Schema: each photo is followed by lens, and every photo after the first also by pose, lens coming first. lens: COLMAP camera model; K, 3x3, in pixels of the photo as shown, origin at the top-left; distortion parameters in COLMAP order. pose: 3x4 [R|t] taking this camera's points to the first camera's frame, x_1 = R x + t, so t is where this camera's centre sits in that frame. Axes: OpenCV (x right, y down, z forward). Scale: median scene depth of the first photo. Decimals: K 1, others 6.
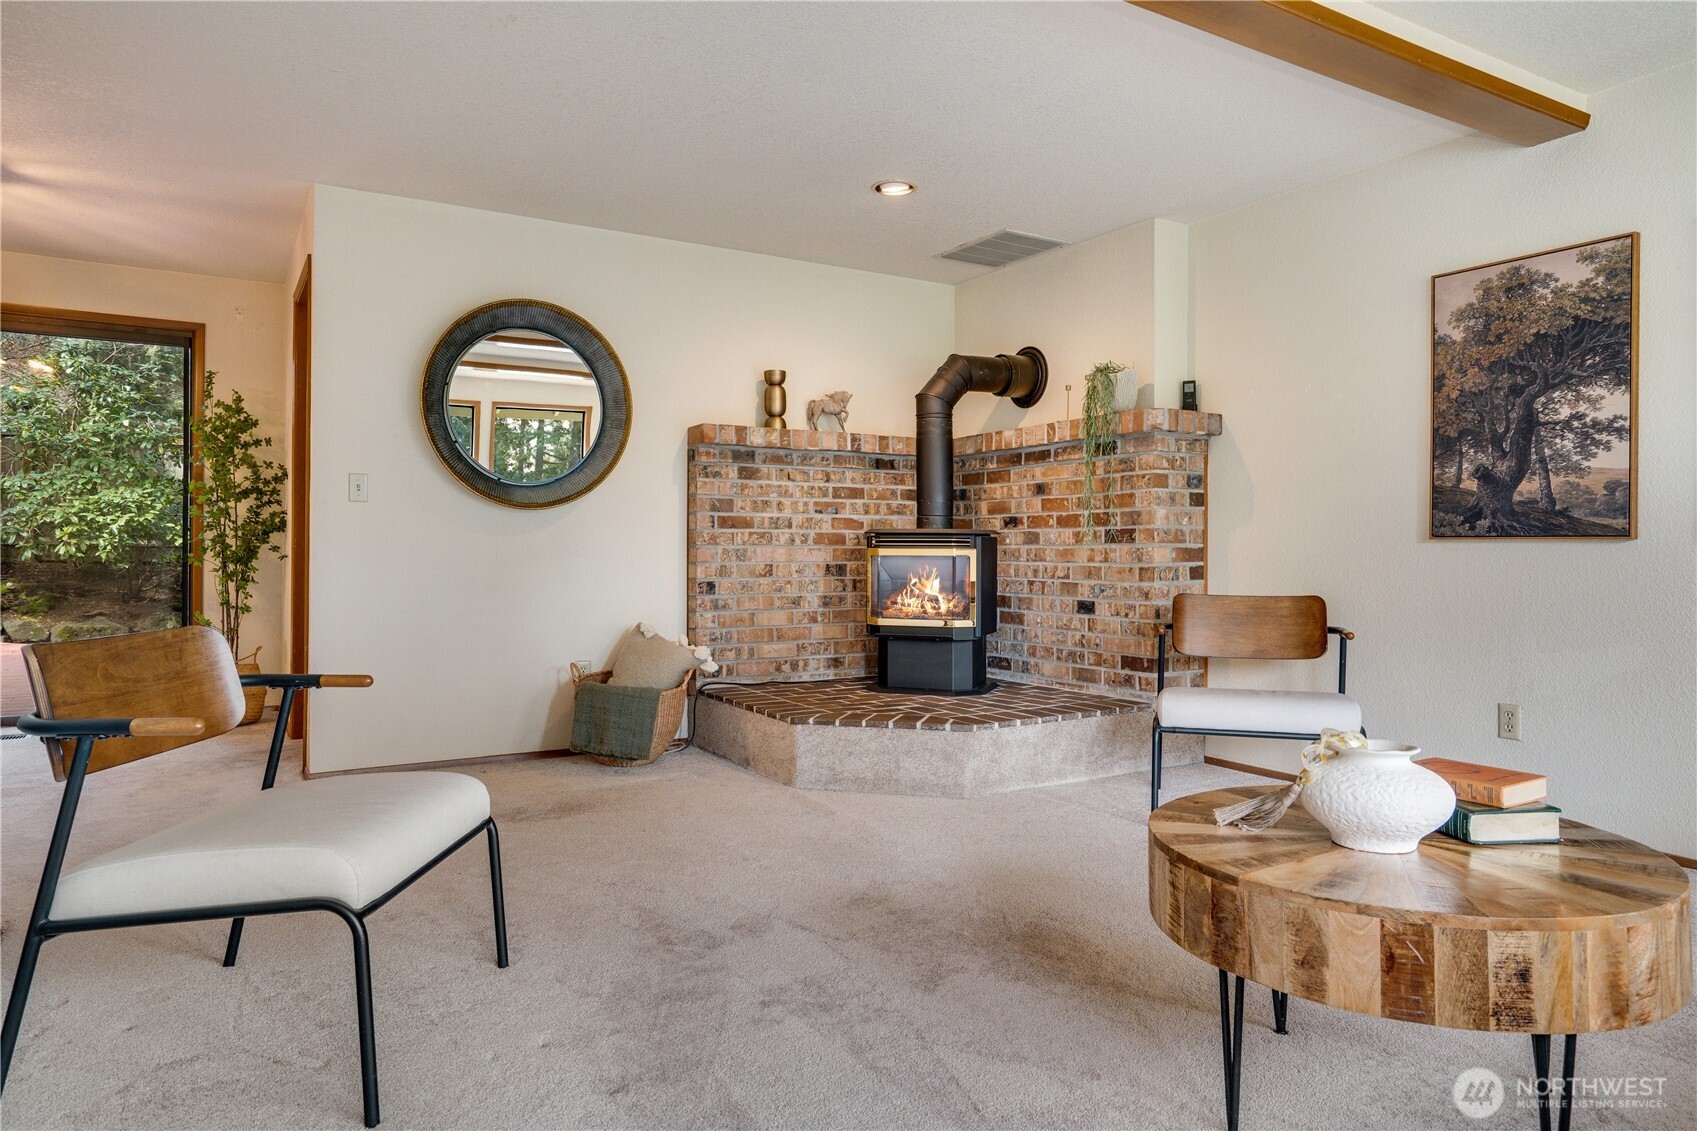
lens RADIAL K [[1084.3, 0, 848.5], [0, 1084.3, 565.5], [0, 0, 1]] dist [0.003196, 0.002565]
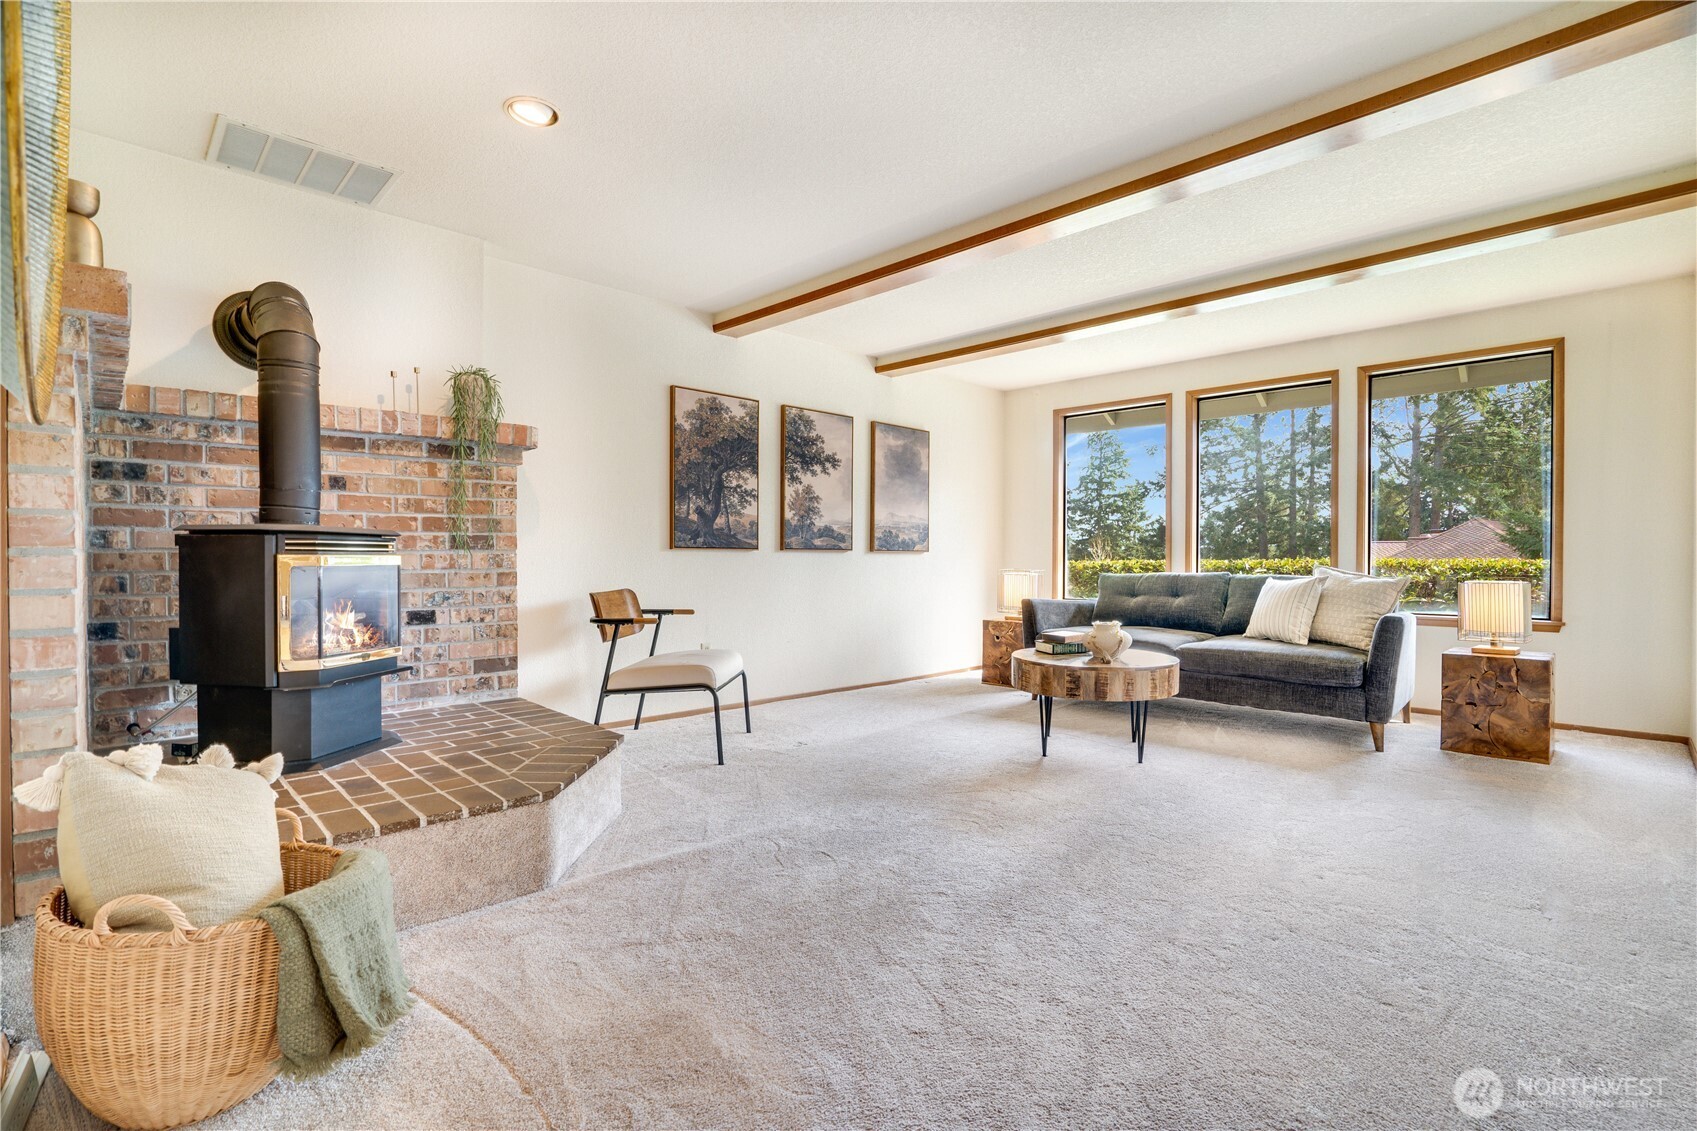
lens RADIAL K [[807.3, 0, 833.8], [0, 807.3, 560.5], [0, 0, 1]] dist [-0.000874, 0.000732]
pose [[-0.219692, -0.016971, 0.975422, -0.695347], [0.004606, 0.999819, 0.018433, -0.028322], [-0.975559, 0.008543, -0.219574, 1.049292]]
